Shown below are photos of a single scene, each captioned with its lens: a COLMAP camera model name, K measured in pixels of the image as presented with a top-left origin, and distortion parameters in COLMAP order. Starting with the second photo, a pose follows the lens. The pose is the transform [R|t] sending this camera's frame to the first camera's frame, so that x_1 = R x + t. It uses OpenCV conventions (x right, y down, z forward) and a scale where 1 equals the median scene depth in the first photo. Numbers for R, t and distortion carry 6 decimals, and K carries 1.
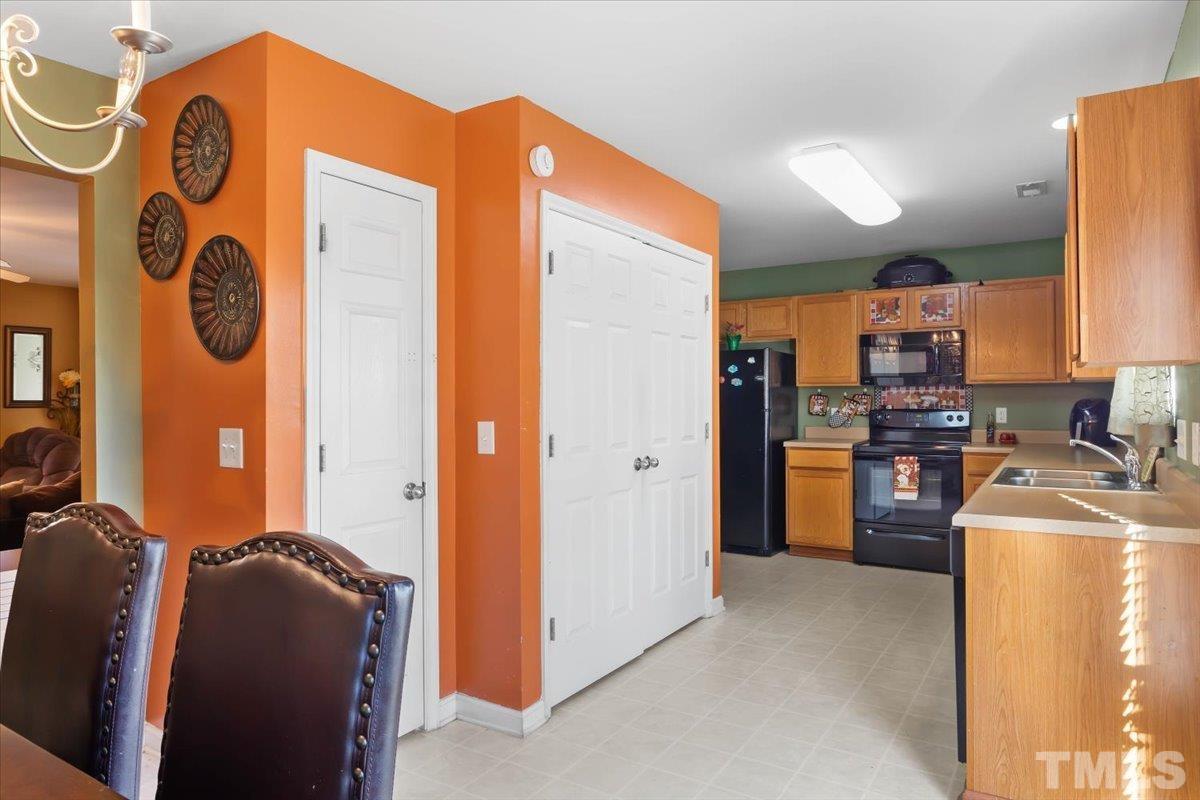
lens RADIAL K [[734.8, 0, 608.7], [0, 734.8, 399.1], [0, 0, 1]] dist [-0.007475, 0.000682]
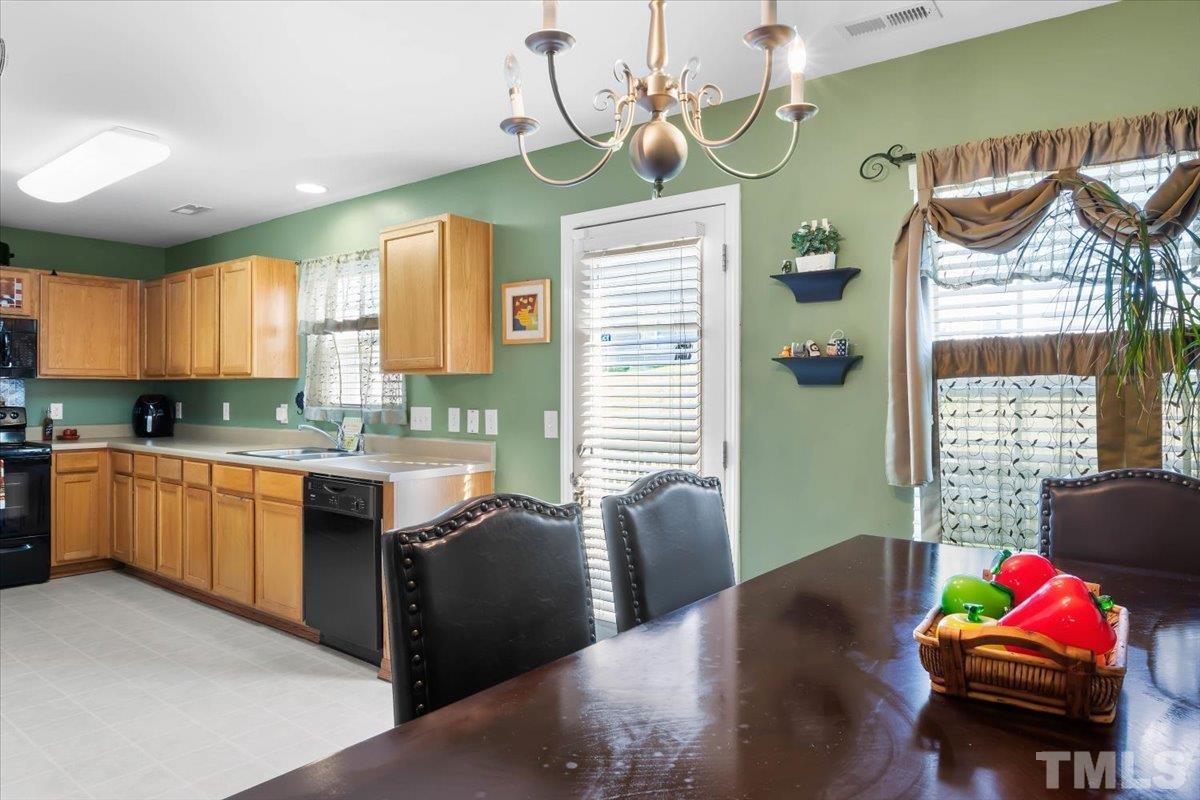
lens RADIAL K [[781.6, 0, 600.0], [0, 781.6, 400.0], [0, 0, 1]] dist [-0.001372, -0.001699]
pose [[0.117689, -0.003139, 0.993046, -0.403917], [-0.001774, 0.999993, 0.003371, 0.002488], [-0.993049, -0.002158, 0.117682, 0.166522]]
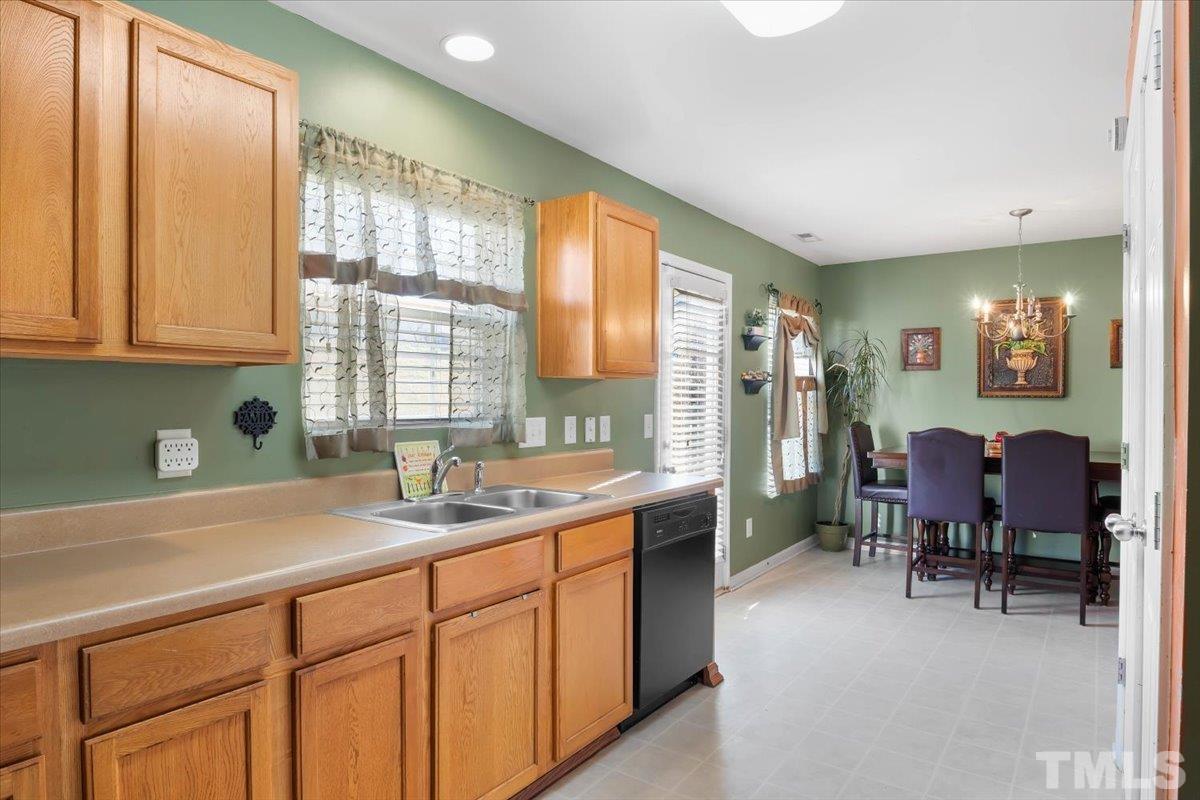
lens RADIAL K [[692.6, 0, 622.4], [0, 692.6, 398.1], [0, 0, 1]] dist [-0.000544, -0.000090]
pose [[-0.998967, 0.001145, 0.045431, 0.245329], [0.001404, 0.999983, 0.005675, -0.005608], [-0.045424, 0.005733, -0.998951, 0.966433]]
